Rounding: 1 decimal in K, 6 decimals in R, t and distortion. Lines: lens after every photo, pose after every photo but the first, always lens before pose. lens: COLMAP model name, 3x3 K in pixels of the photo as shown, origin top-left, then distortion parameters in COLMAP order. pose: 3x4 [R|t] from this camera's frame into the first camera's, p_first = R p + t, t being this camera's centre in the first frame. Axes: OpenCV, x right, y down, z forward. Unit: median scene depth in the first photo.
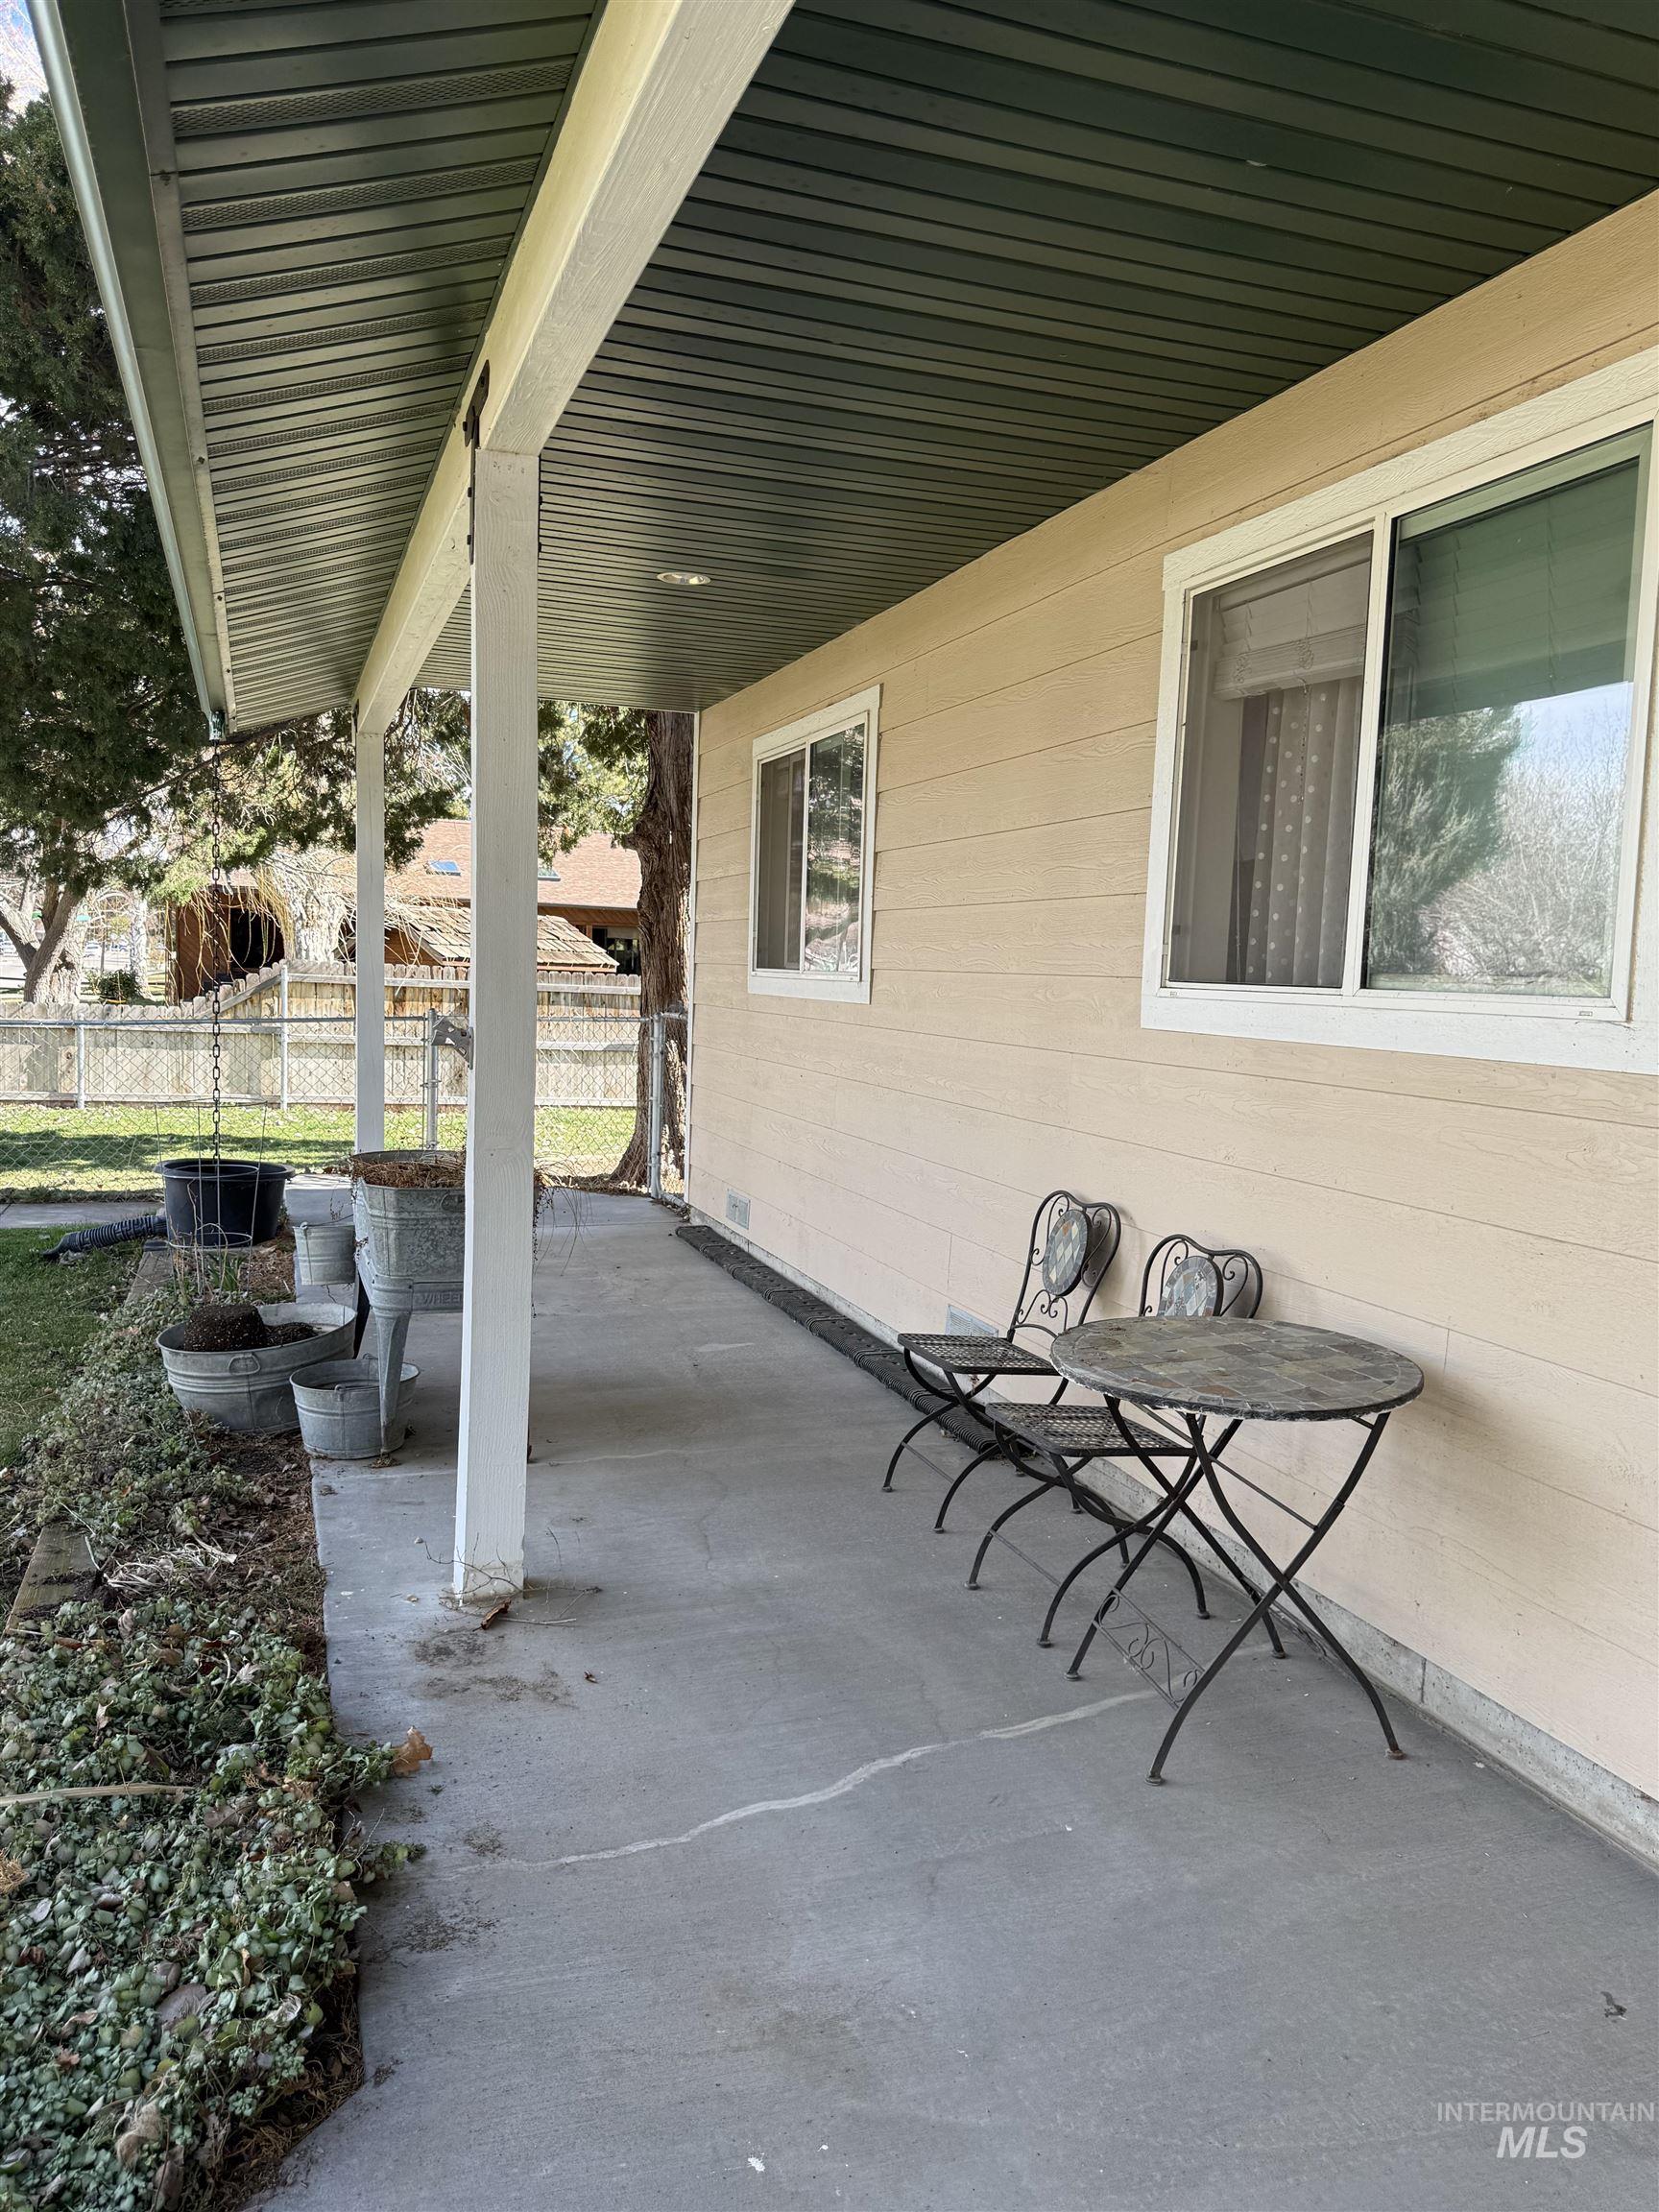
lens RADIAL K [[1553.4, 0, 822.1], [0, 1553.4, 1112.0], [0, 0, 1]] dist [0.031013, -0.036833]
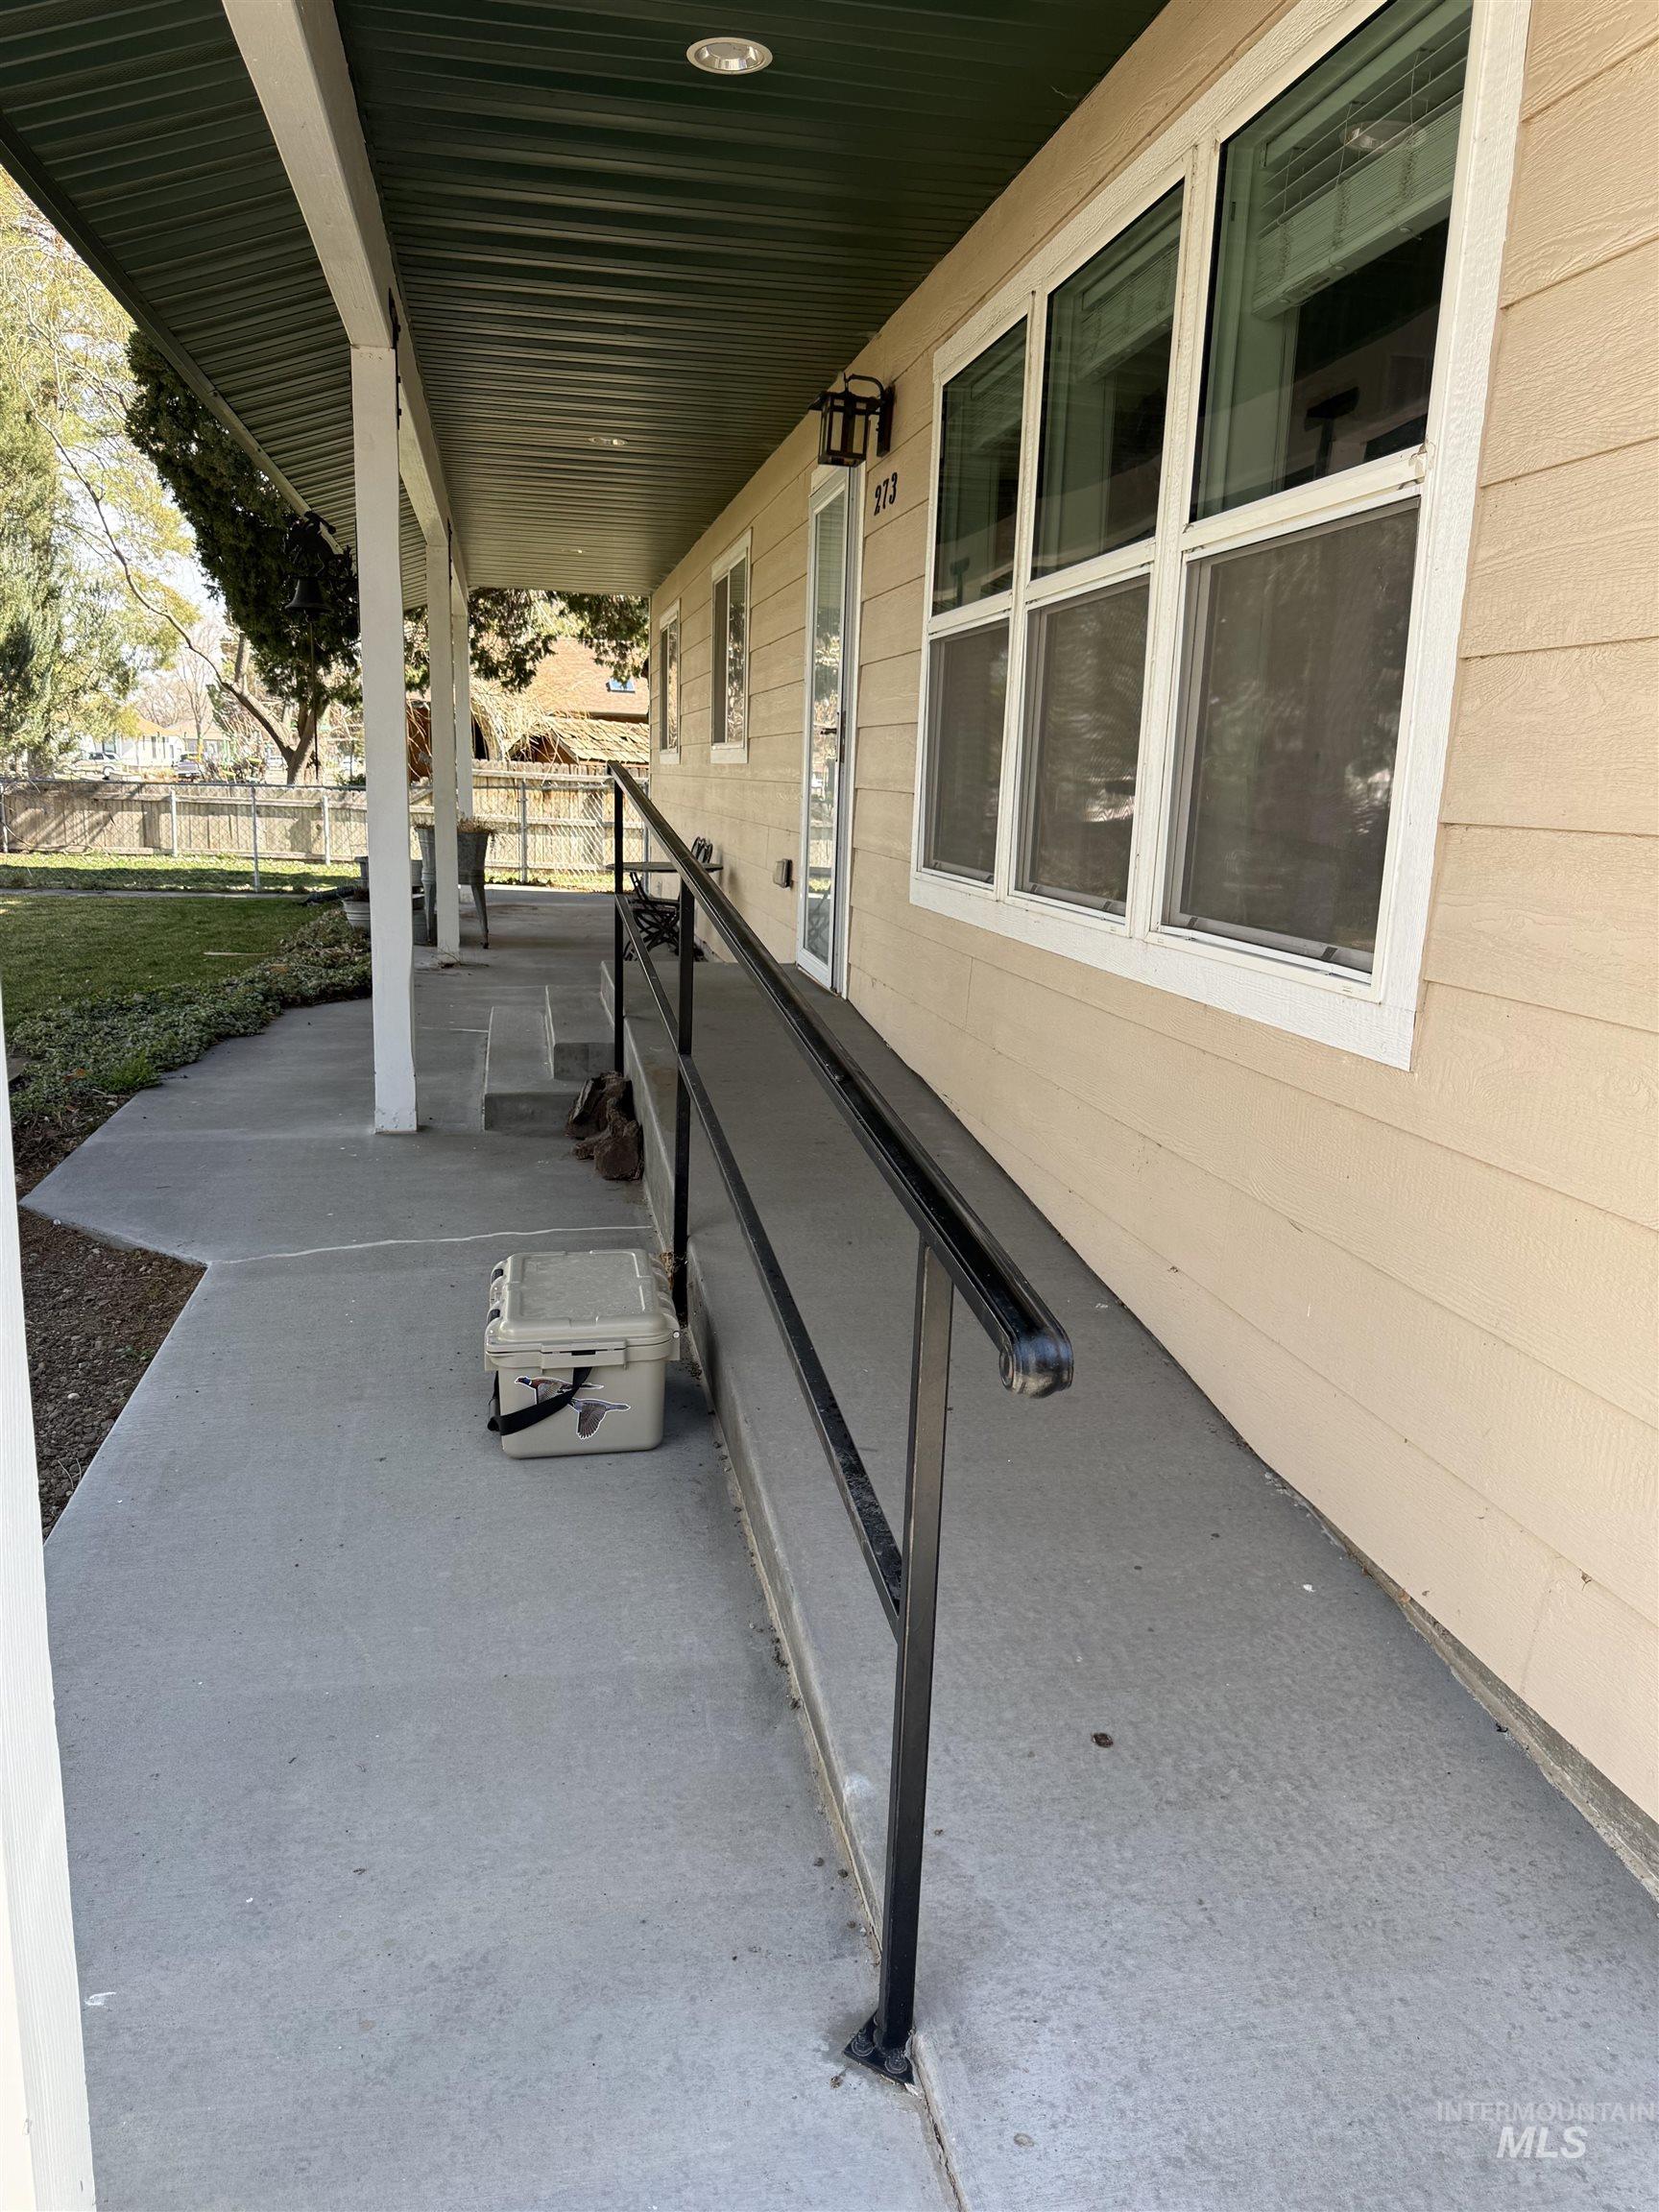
lens RADIAL K [[1553.4, 0, 830.0], [0, 1553.4, 1101.3], [0, 0, 1]] dist [0.031013, -0.036833]
pose [[0.990274, 0.018580, -0.137885, 0.192221], [-0.004013, 0.994445, 0.105180, 0.063293], [0.139073, -0.103604, 0.984848, -0.384679]]
